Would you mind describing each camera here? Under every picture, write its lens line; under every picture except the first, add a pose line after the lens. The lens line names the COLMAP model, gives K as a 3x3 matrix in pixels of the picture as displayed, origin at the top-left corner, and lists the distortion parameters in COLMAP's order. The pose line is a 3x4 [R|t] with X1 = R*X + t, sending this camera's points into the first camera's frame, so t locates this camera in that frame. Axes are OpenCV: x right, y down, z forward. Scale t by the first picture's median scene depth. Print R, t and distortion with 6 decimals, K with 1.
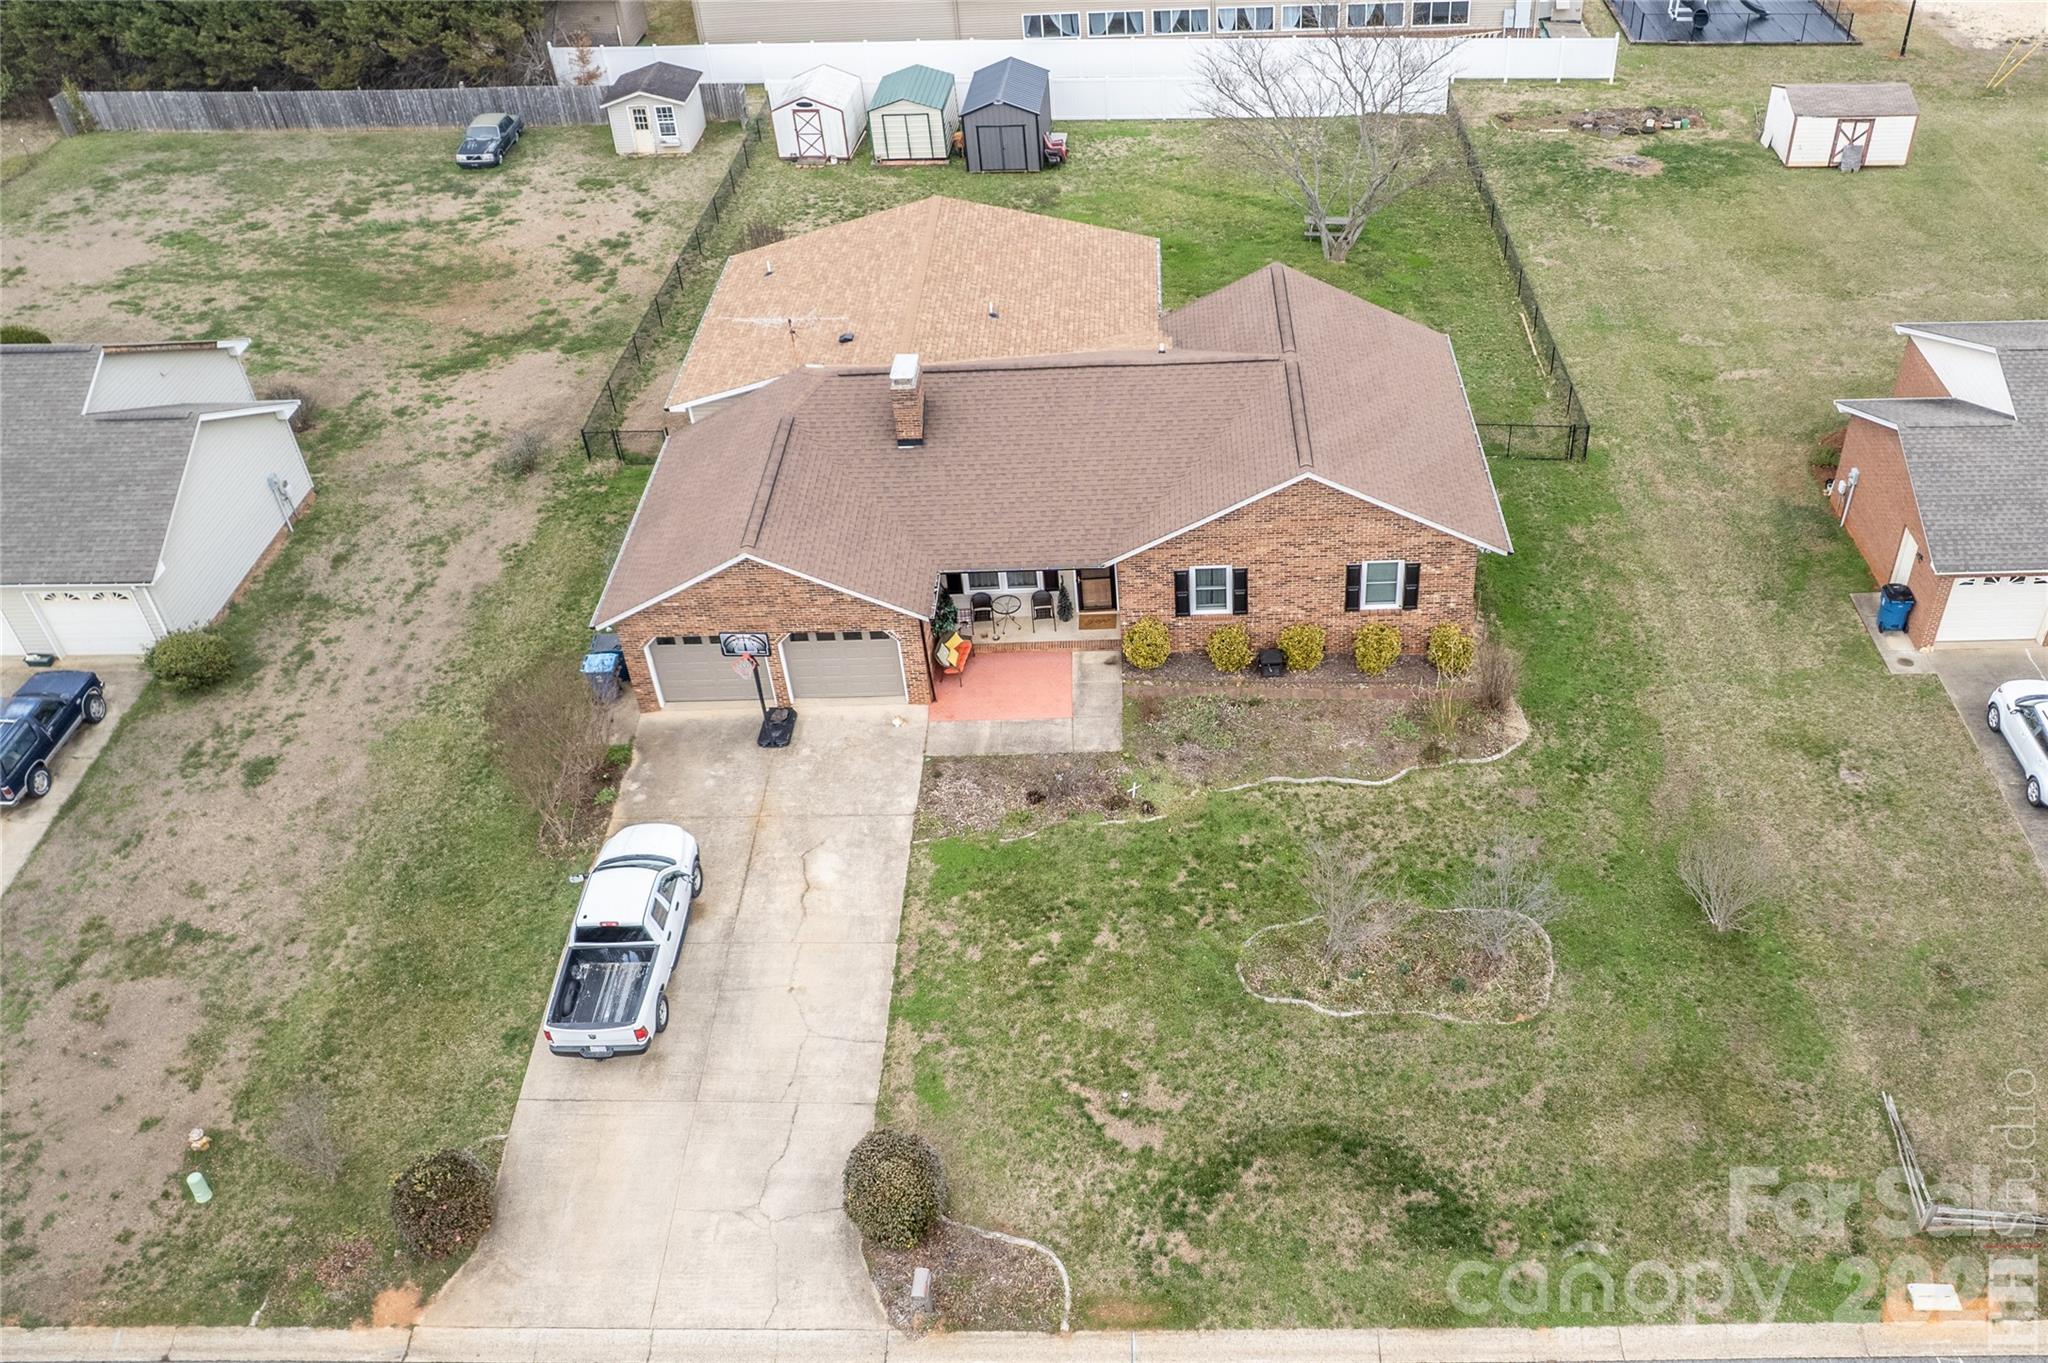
lens RADIAL K [[1740.2, 0, 1133.3], [0, 1740.2, 674.0], [0, 0, 1]] dist [-0.061893, 0.034446]
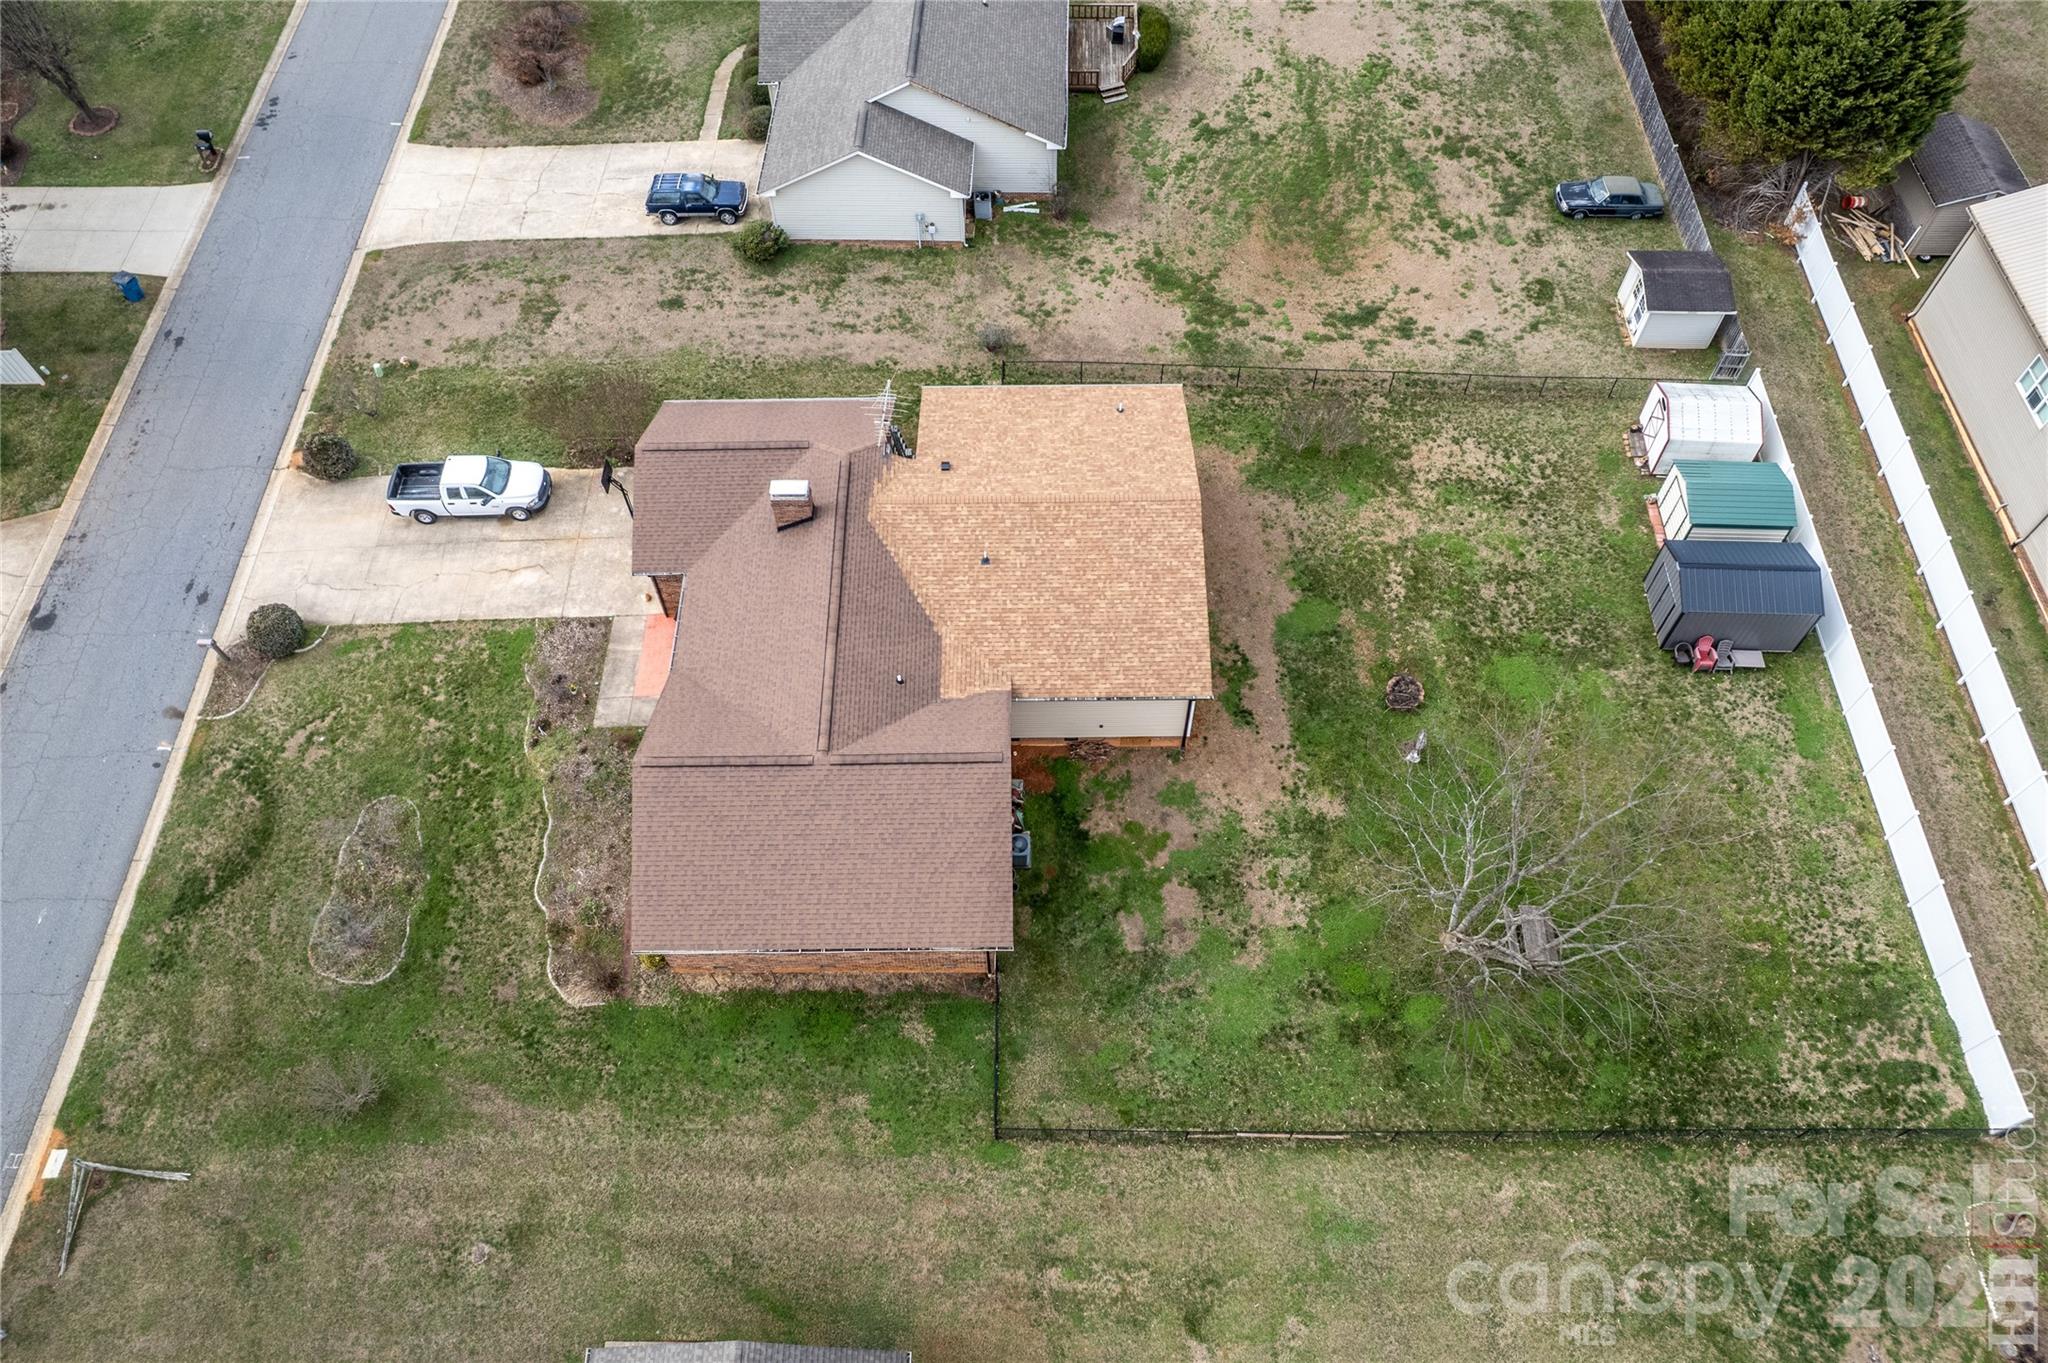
lens RADIAL K [[1413.6, 0, 1032.7], [0, 1413.6, 688.8], [0, 0, 1]] dist [-0.073424, 0.063917]
pose [[0.010481, 0.862460, -0.506017, 0.604382], [-0.619099, 0.402987, 0.674031, -1.059083], [0.785243, 0.306210, 0.538172, 0.692645]]
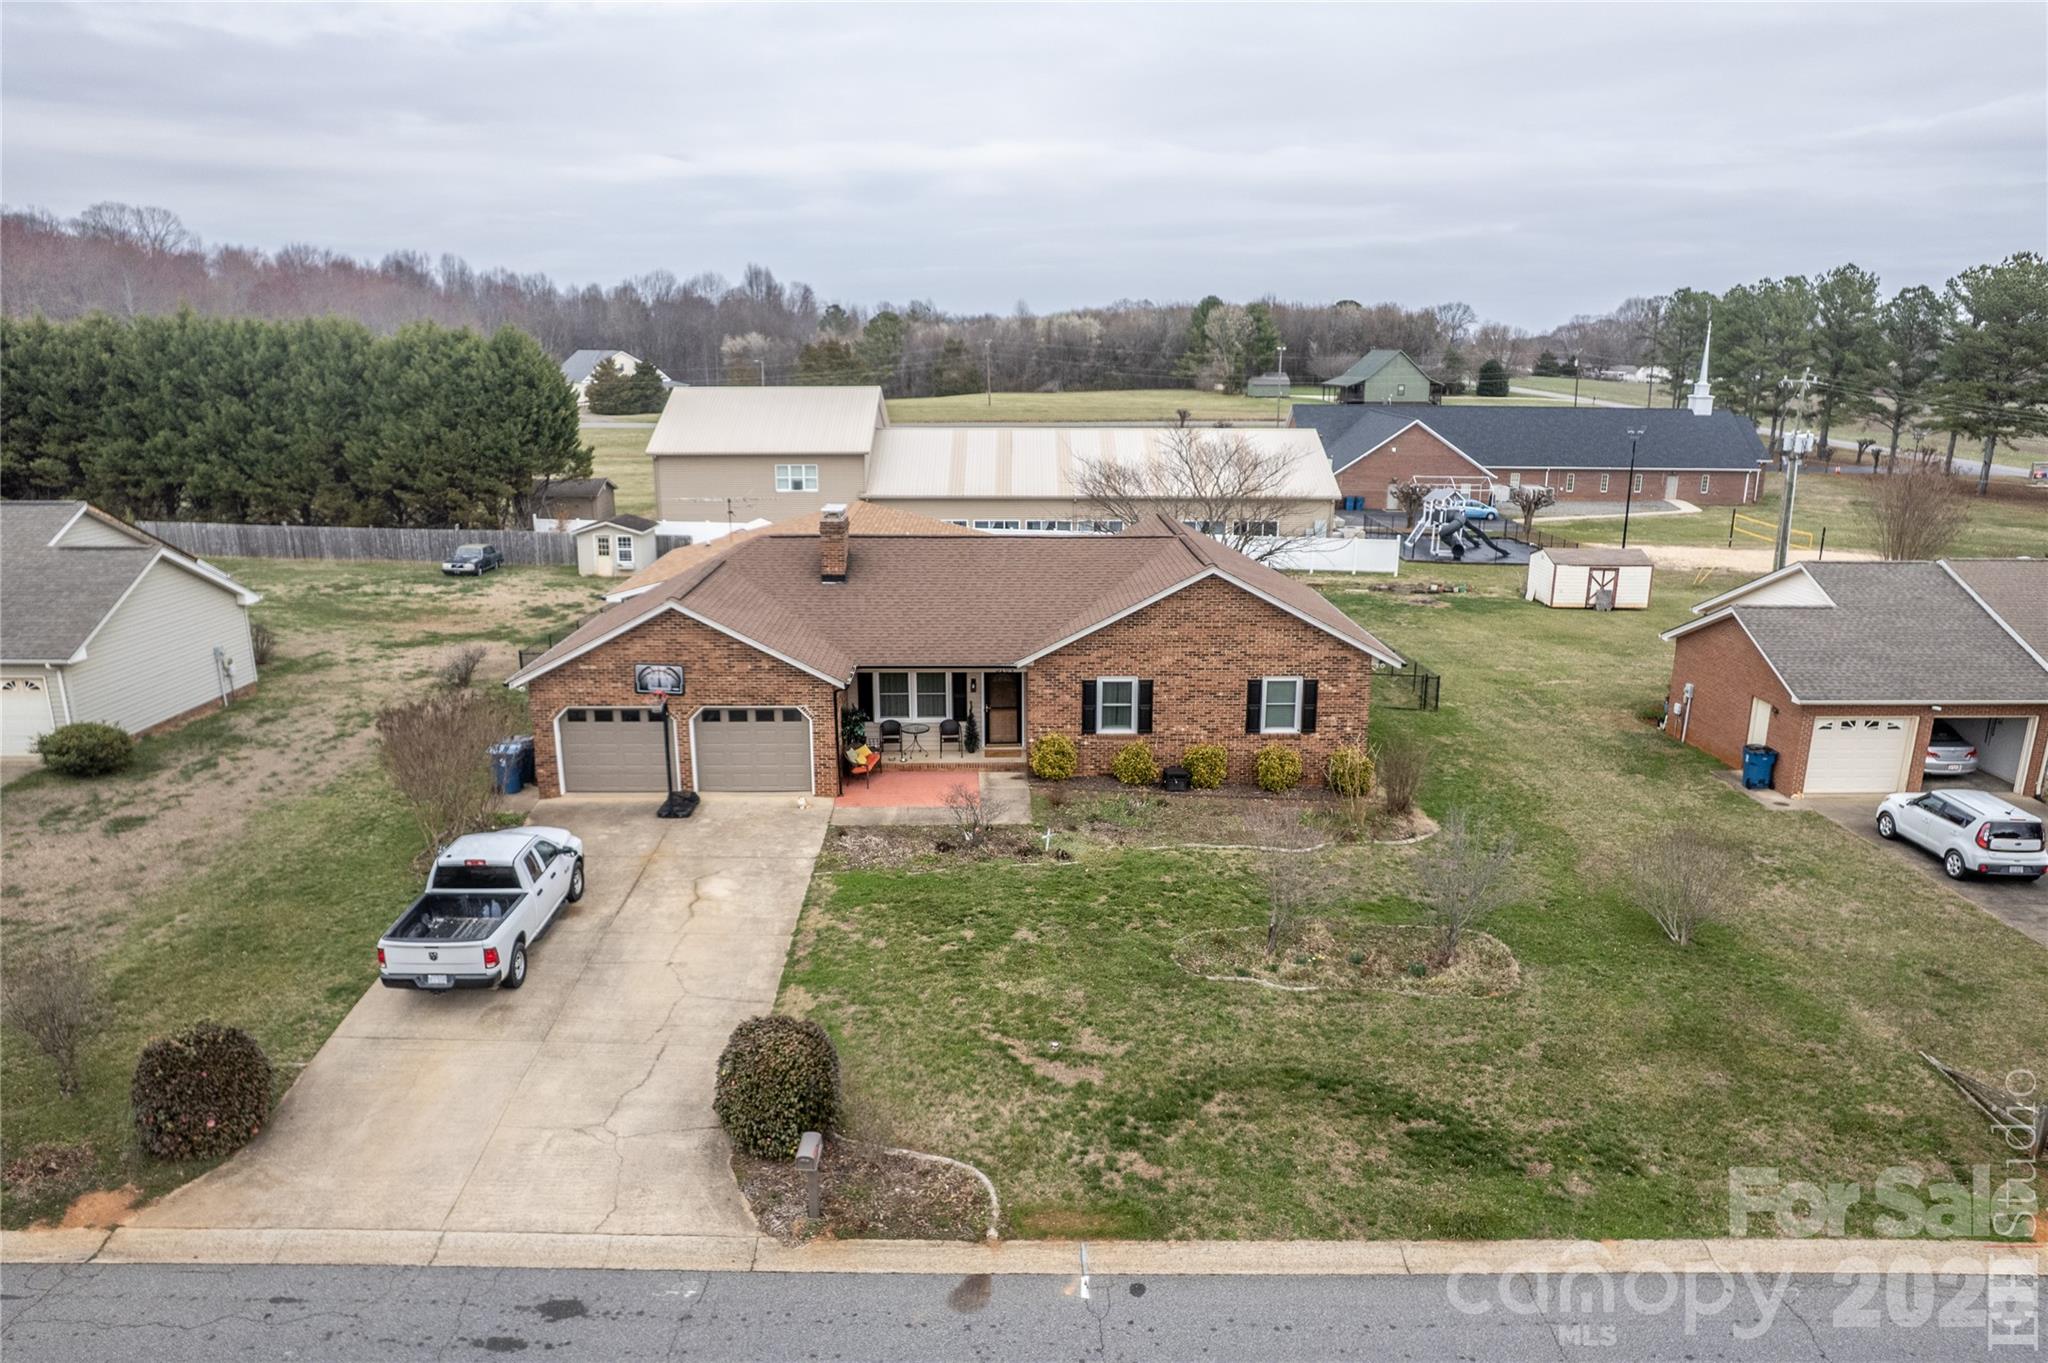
lens RADIAL K [[1413.6, 0, 1032.7], [0, 1413.6, 688.8], [0, 0, 1]] dist [-0.073424, 0.063917]
pose [[0.998688, 0.033681, 0.038580, -0.042370], [-0.014476, 0.908249, -0.418179, 0.328537], [-0.049124, 0.417071, 0.907545, 0.266233]]
